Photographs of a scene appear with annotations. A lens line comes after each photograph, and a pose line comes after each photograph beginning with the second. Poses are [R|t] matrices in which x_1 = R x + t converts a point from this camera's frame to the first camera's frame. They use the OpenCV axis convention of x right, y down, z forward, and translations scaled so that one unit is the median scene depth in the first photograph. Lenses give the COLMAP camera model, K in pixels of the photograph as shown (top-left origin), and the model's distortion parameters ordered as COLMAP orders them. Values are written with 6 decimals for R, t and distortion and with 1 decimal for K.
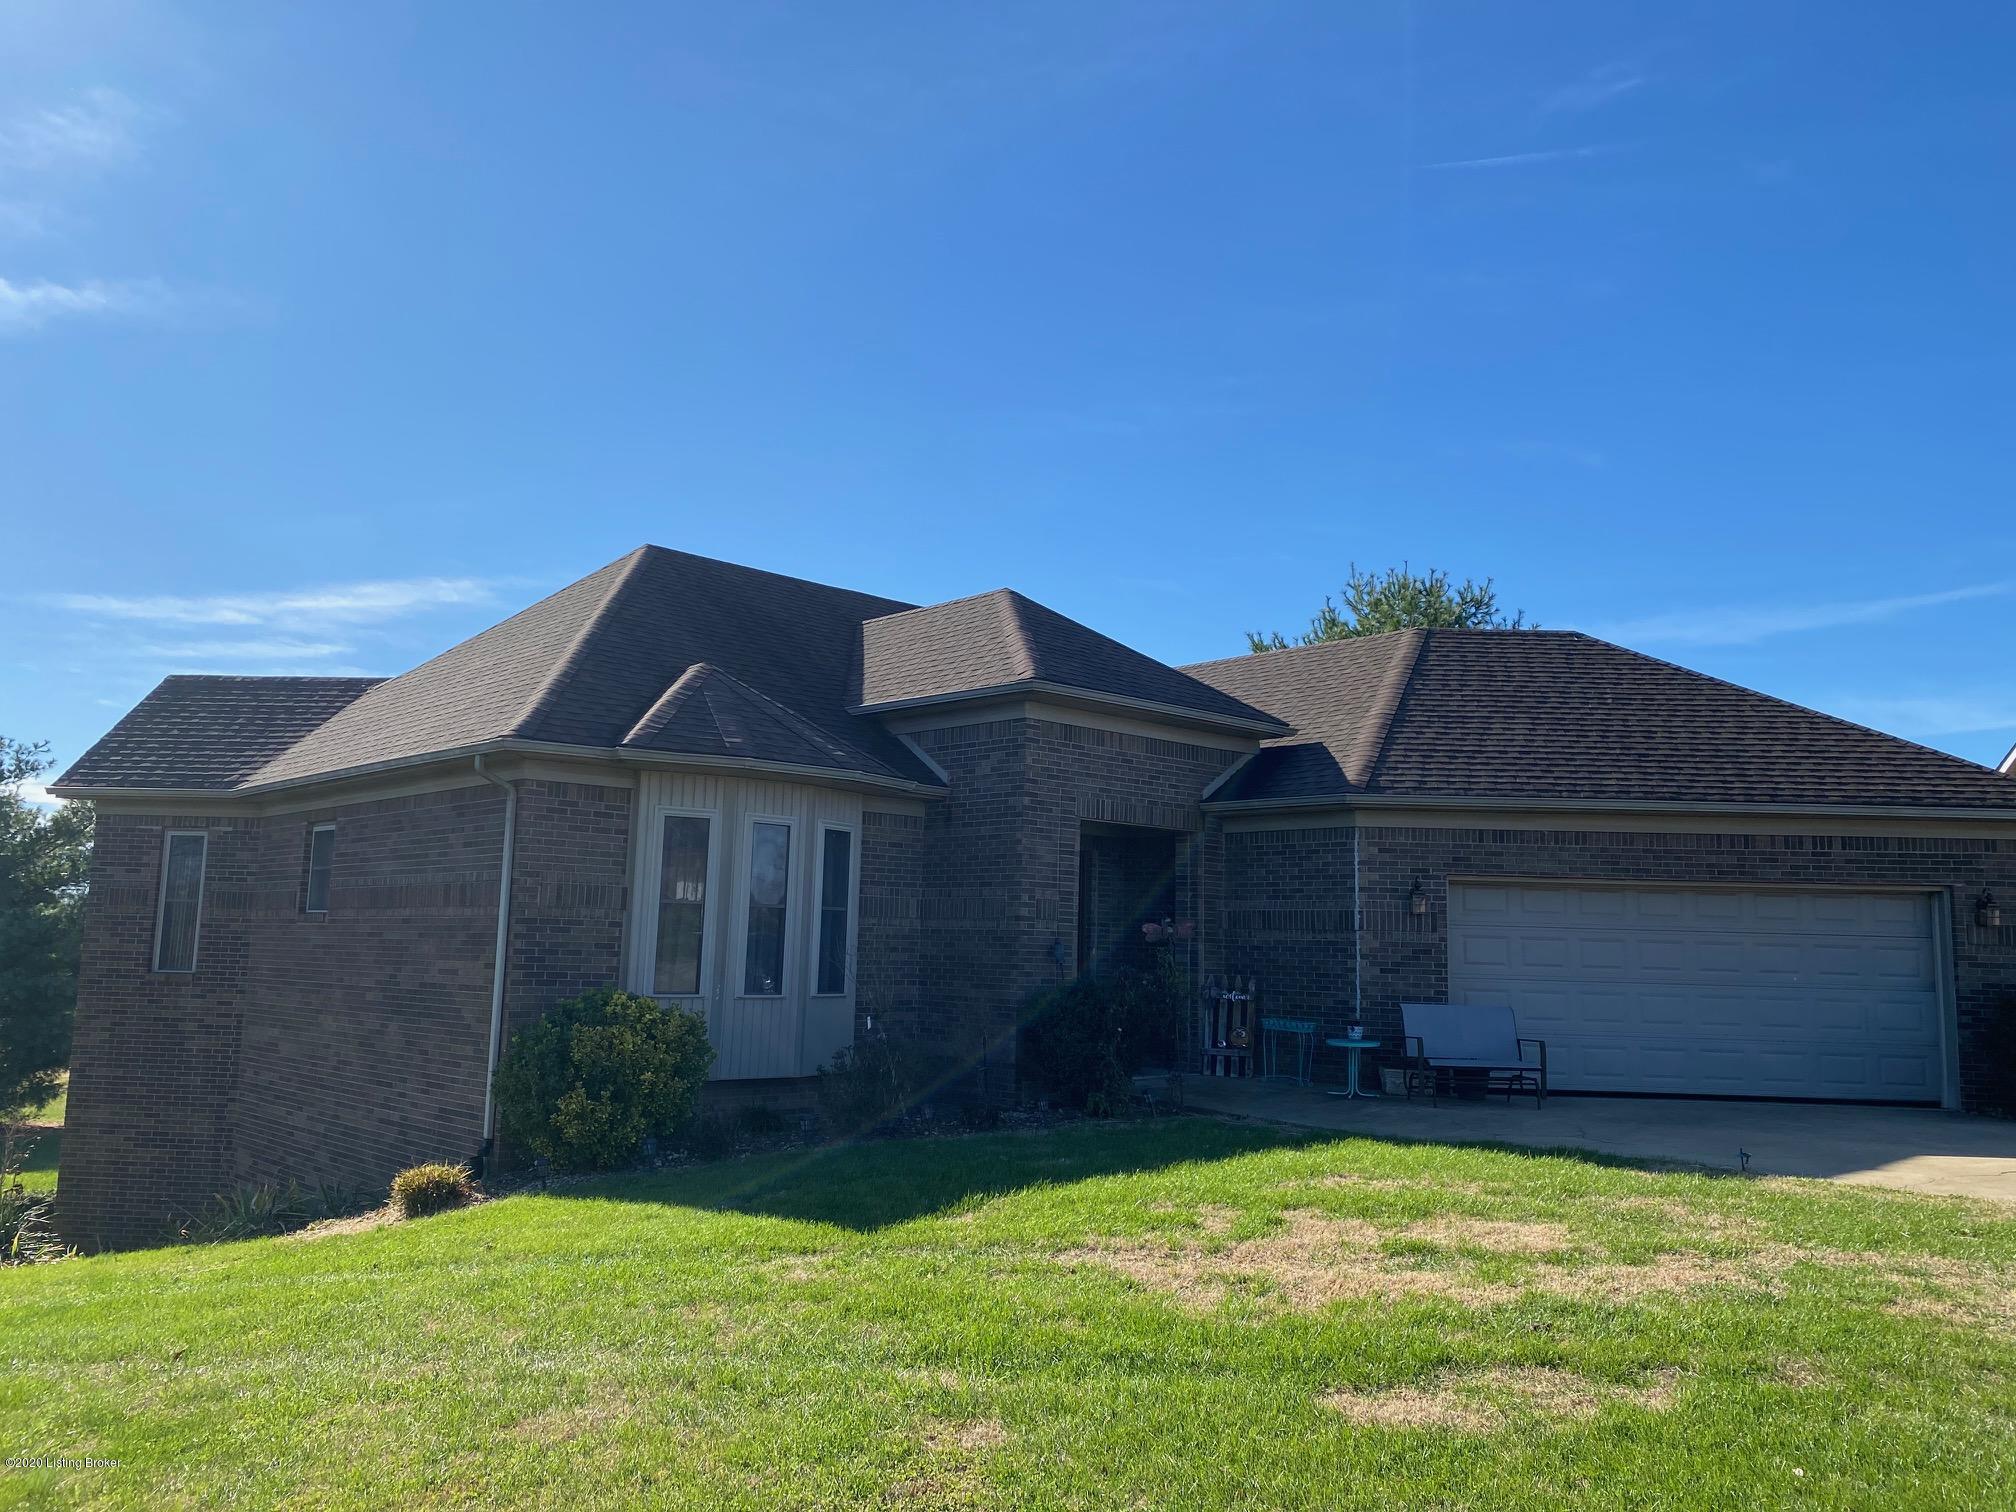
lens RADIAL K [[1538.5, 0, 964.0], [0, 1538.5, 758.6], [0, 0, 1]] dist [0.093531, -0.125961]
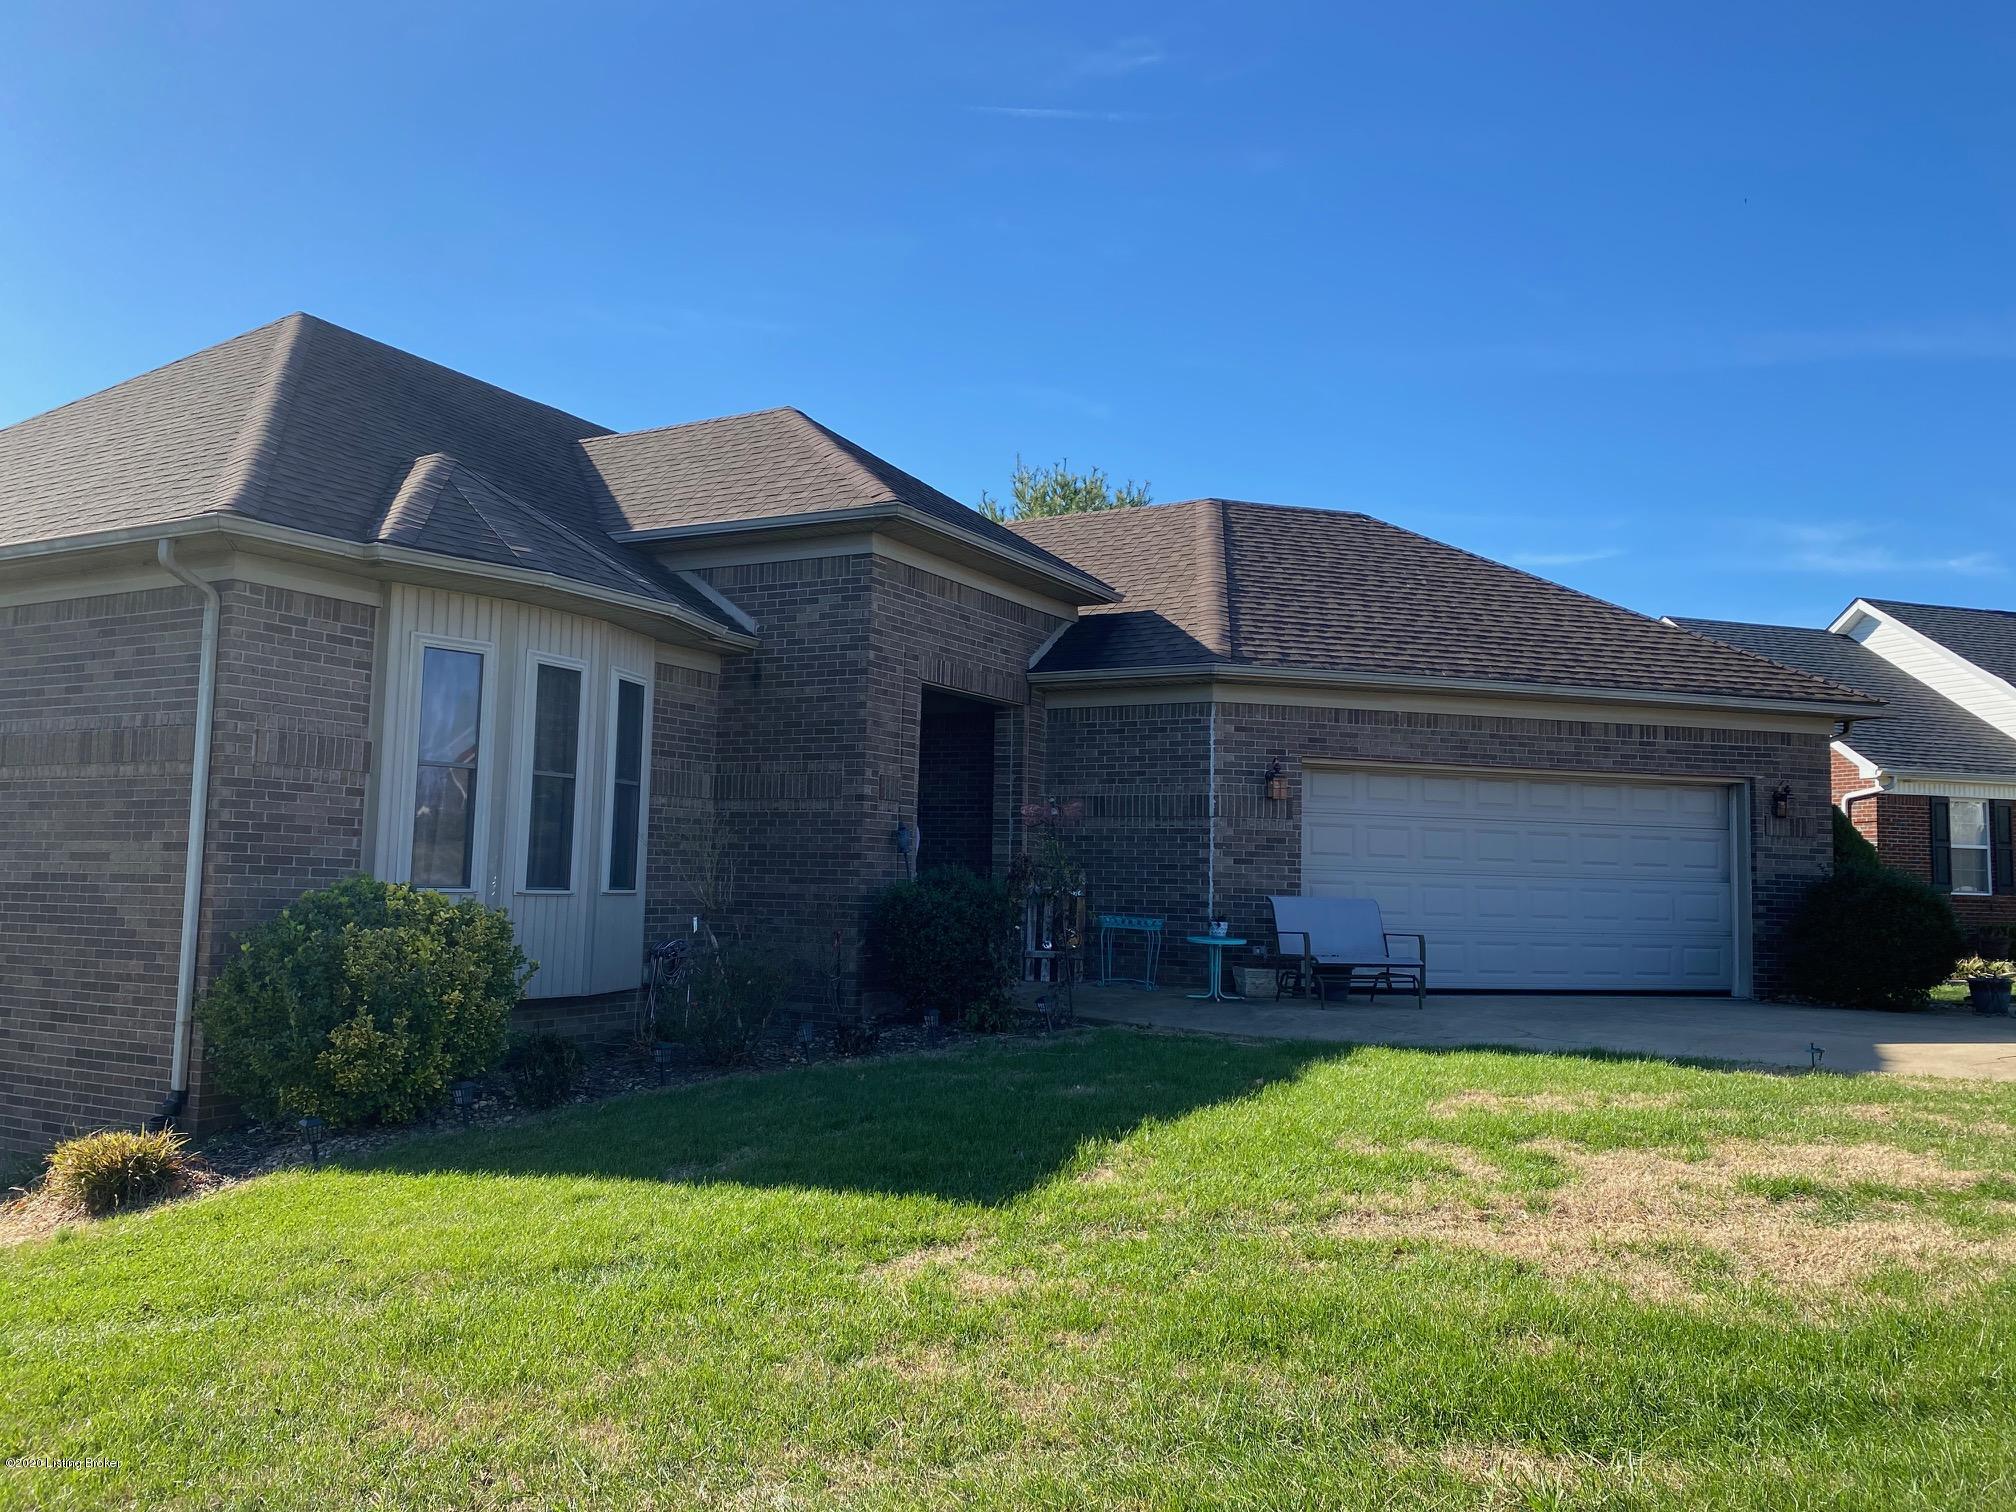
lens RADIAL K [[1538.5, 0, 964.0], [0, 1538.5, 758.6], [0, 0, 1]] dist [0.093531, -0.125961]
pose [[0.951918, 0.022735, 0.305508, -0.160771], [-0.038968, 0.998128, 0.047140, 0.041622], [-0.303865, -0.056779, 0.951022, 0.200105]]
